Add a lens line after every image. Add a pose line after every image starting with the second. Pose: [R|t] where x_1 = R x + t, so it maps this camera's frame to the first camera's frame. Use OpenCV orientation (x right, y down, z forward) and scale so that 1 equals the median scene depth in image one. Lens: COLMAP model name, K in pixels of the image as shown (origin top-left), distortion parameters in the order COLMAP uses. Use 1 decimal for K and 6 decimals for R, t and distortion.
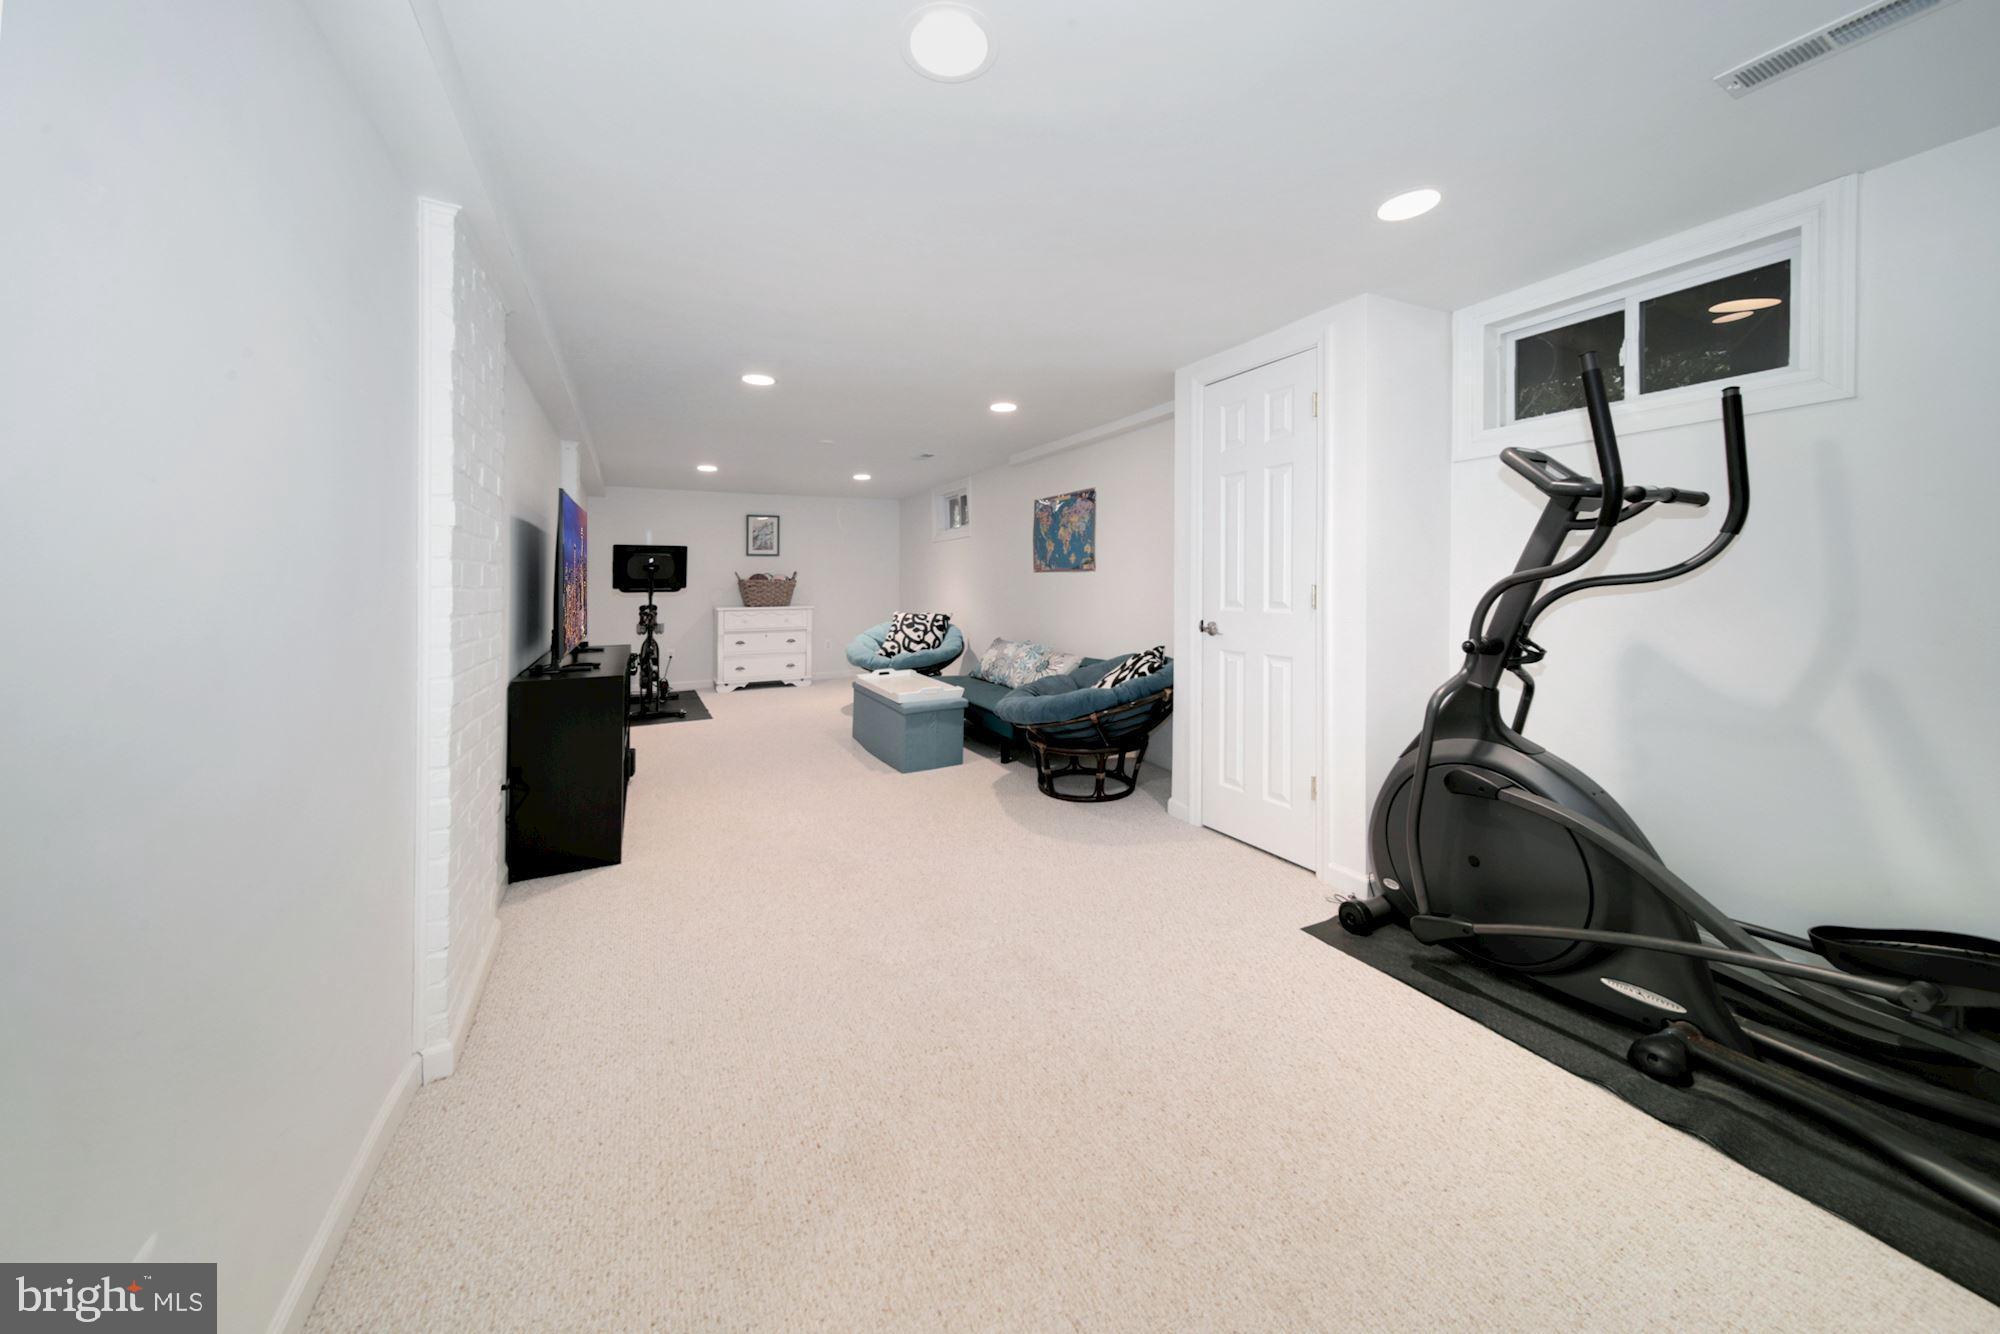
lens RADIAL K [[712.7, 0, 1011.2], [0, 712.7, 605.6], [0, 0, 1]] dist [0.008333, -0.000233]
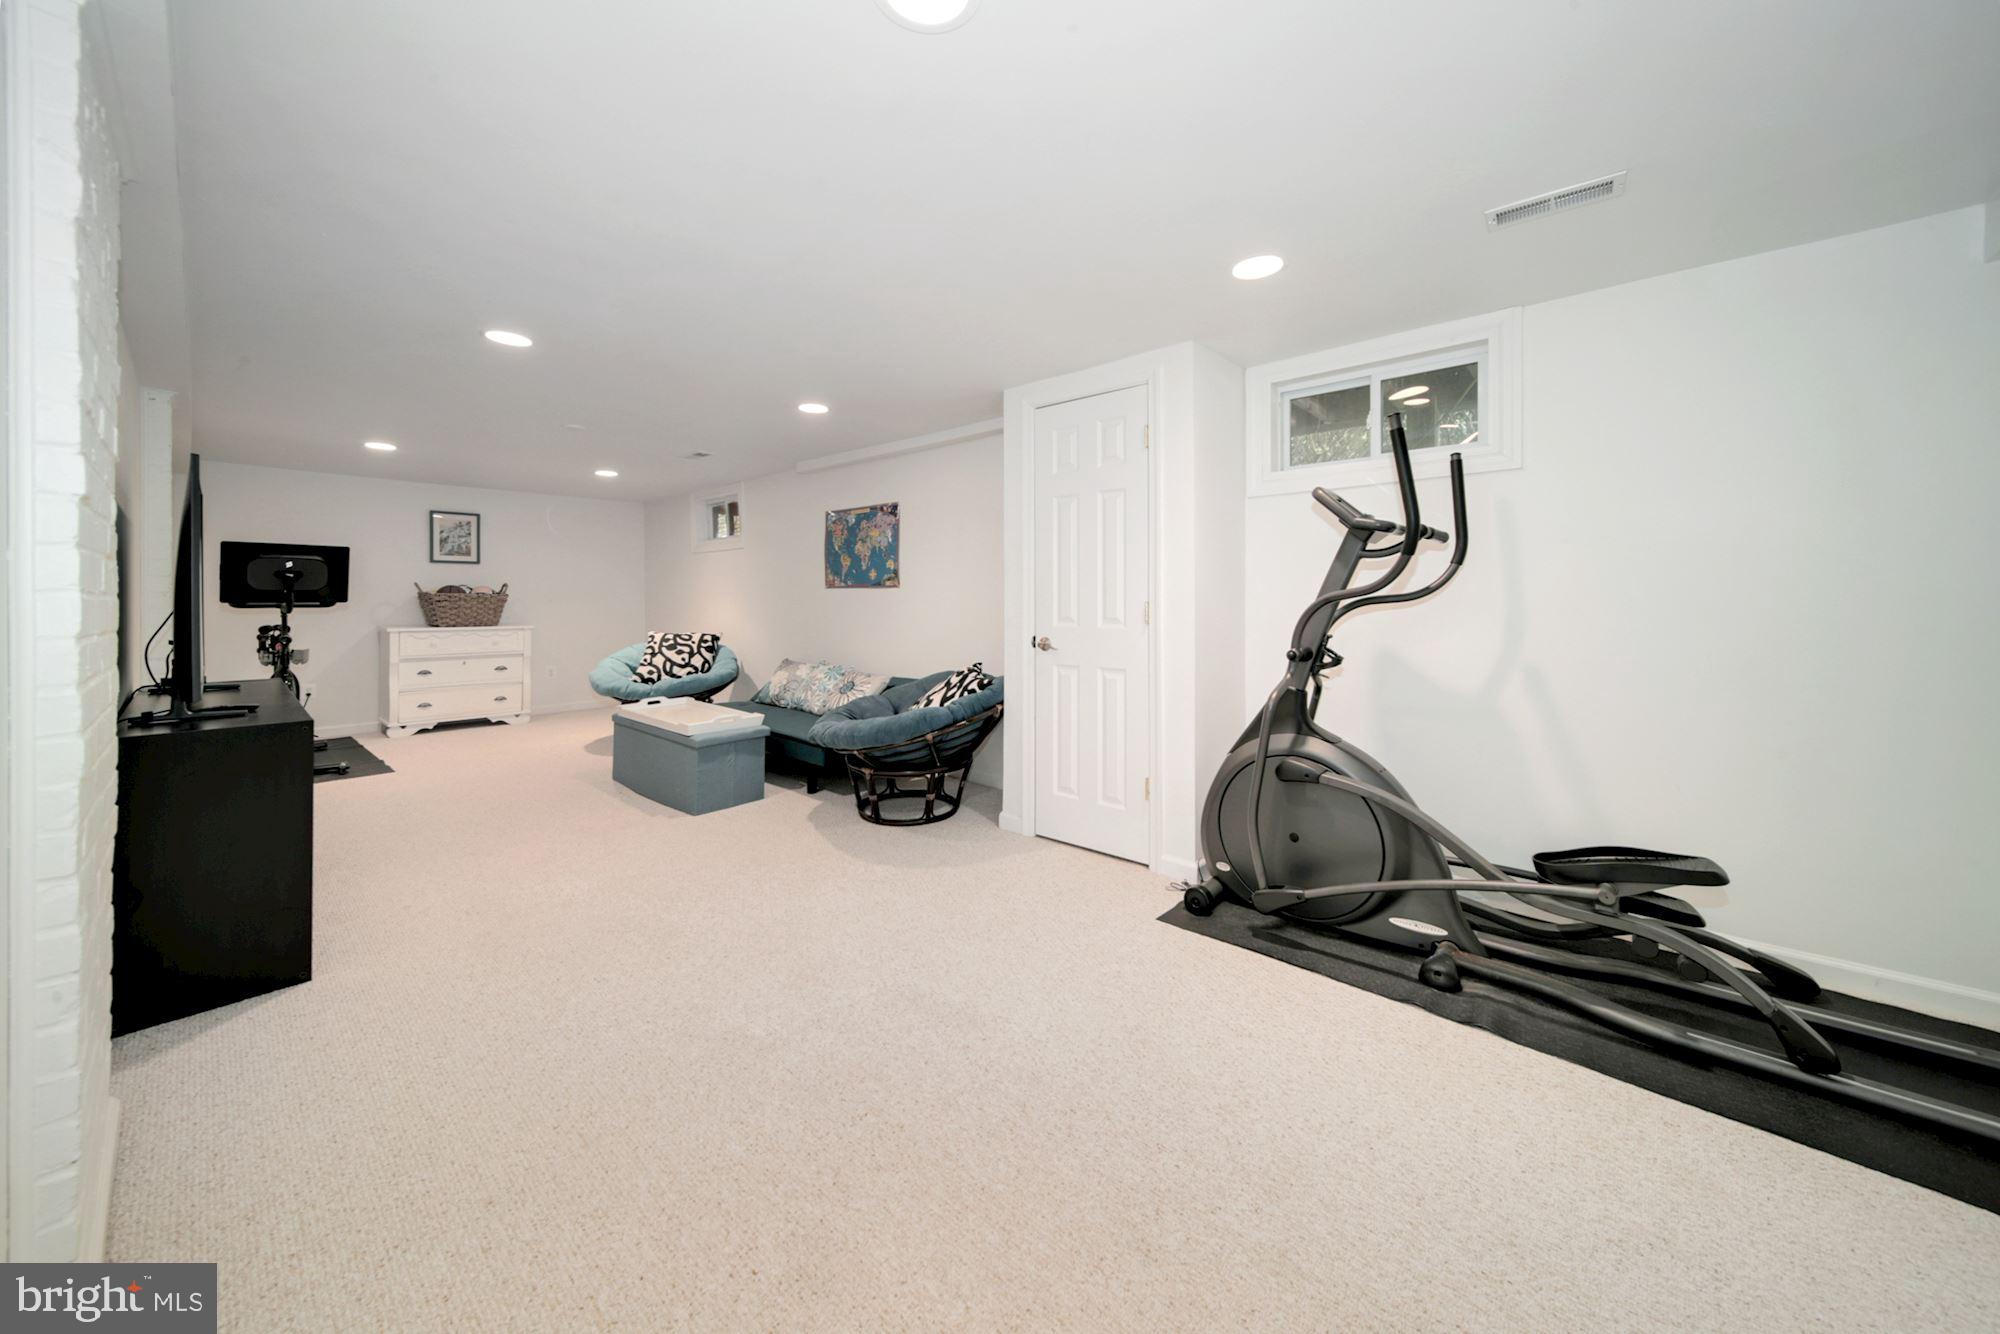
lens RADIAL K [[706.9, 0, 1001.5], [0, 706.9, 628.6], [0, 0, 1]] dist [0.001420, 0.000034]
pose [[0.927026, -0.005053, 0.374963, -0.153266], [0.003777, 0.999984, 0.004138, 0.004993], [-0.374978, -0.002420, 0.927031, 0.069483]]
